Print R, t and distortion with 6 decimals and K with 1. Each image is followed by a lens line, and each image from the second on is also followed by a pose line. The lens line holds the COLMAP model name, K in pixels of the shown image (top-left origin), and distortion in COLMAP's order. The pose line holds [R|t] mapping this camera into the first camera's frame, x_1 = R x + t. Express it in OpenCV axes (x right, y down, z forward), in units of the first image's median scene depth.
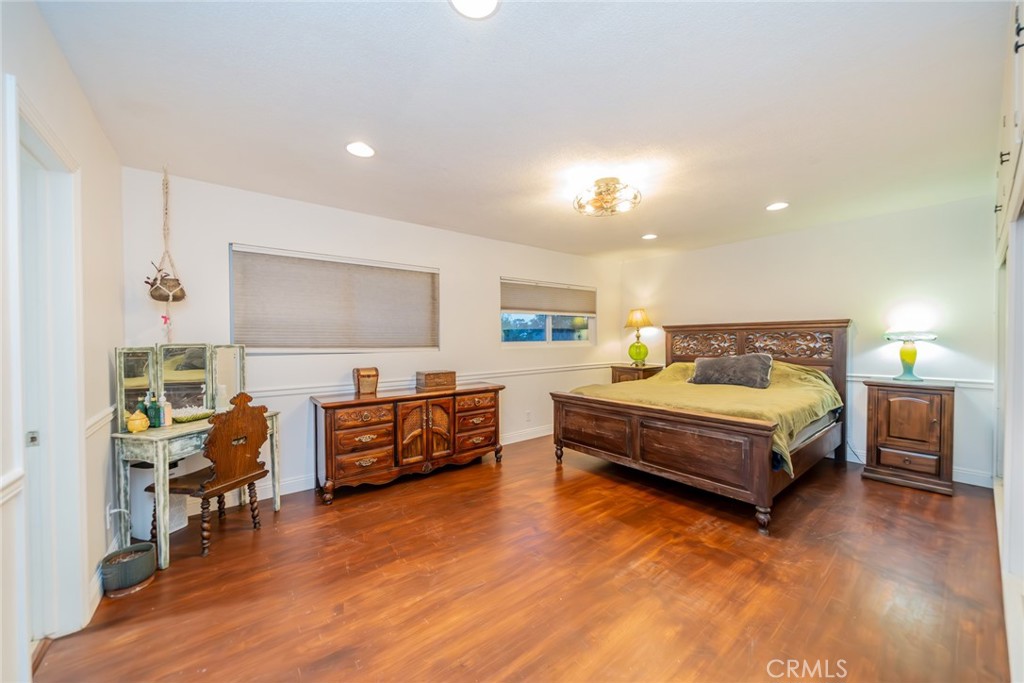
lens RADIAL K [[375.1, 0, 513.6], [0, 375.1, 345.1], [0, 0, 1]] dist [-0.001334, -0.000025]
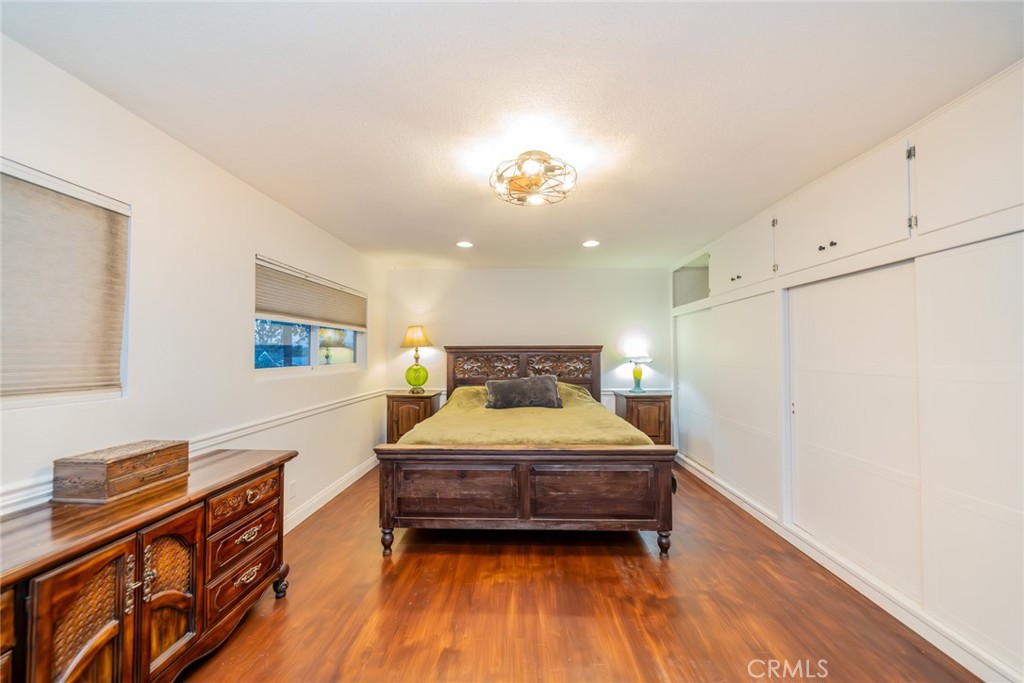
lens RADIAL K [[375.1, 0, 513.6], [0, 375.1, 345.1], [0, 0, 1]] dist [-0.001334, -0.000025]
pose [[0.642435, 0.024657, 0.765943, -0.255036], [0.007810, 0.999220, -0.038717, -0.024420], [-0.766300, 0.030855, 0.641741, 0.413570]]
